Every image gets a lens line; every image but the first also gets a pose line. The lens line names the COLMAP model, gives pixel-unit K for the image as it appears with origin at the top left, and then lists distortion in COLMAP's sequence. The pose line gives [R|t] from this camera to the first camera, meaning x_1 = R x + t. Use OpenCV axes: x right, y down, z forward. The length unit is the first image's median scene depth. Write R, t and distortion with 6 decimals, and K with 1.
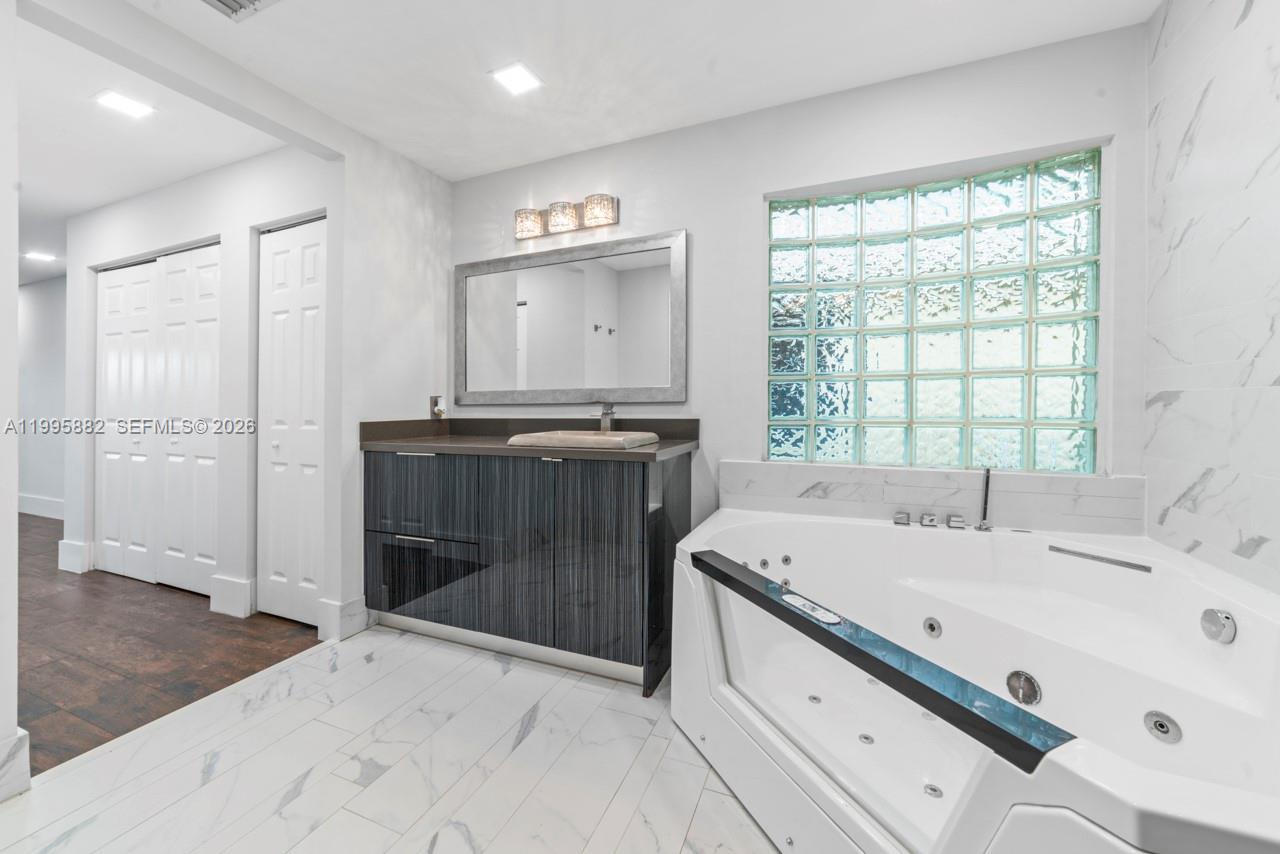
lens RADIAL K [[502.7, 0, 622.5], [0, 502.7, 402.6], [0, 0, 1]] dist [-0.000189, -0.000112]
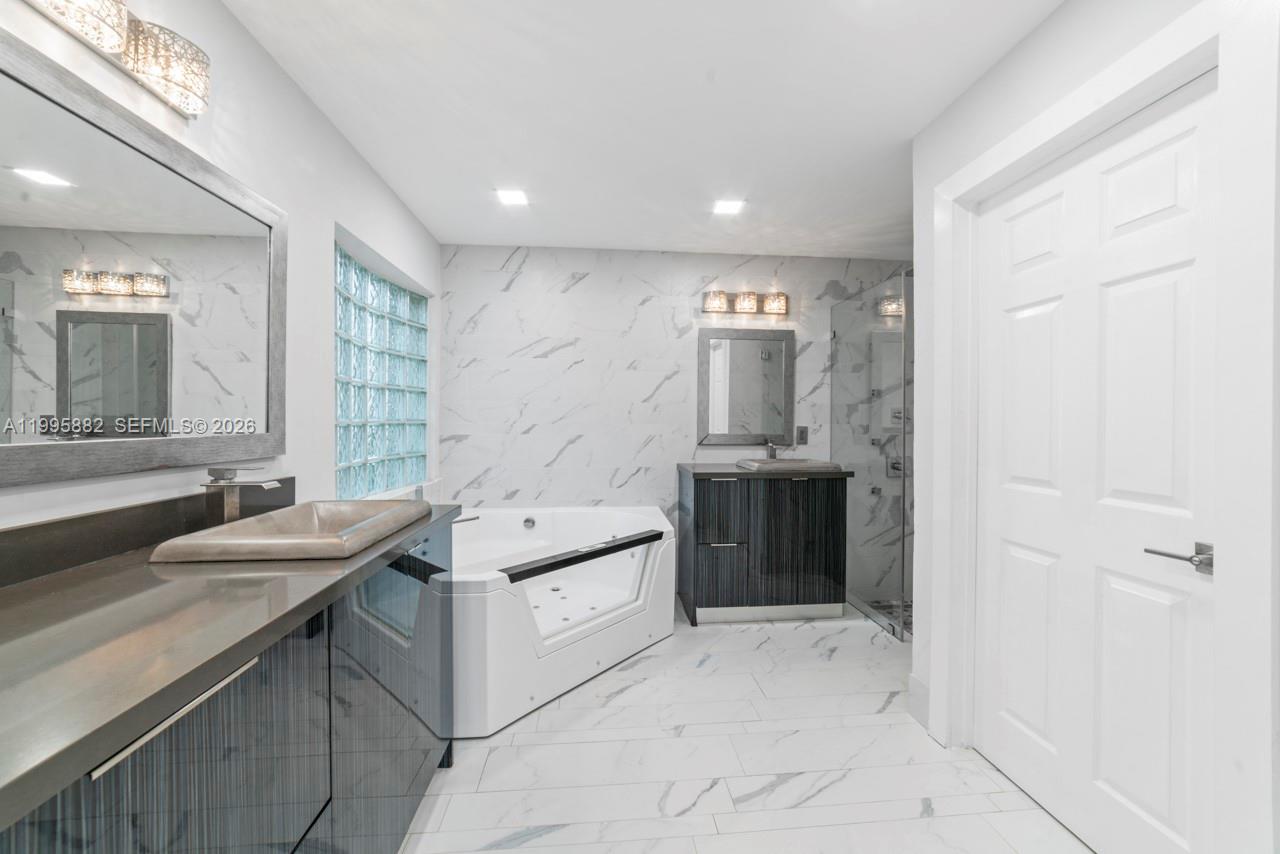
lens RADIAL K [[516.1, 0, 640.0], [0, 516.1, 427.0], [0, 0, 1]] dist [0.000143, 0.029428]
pose [[-0.486310, -0.010641, 0.873721, -1.228122], [-0.007819, 0.999939, 0.007827, -0.081989], [-0.873751, -0.003026, -0.486364, 1.463347]]
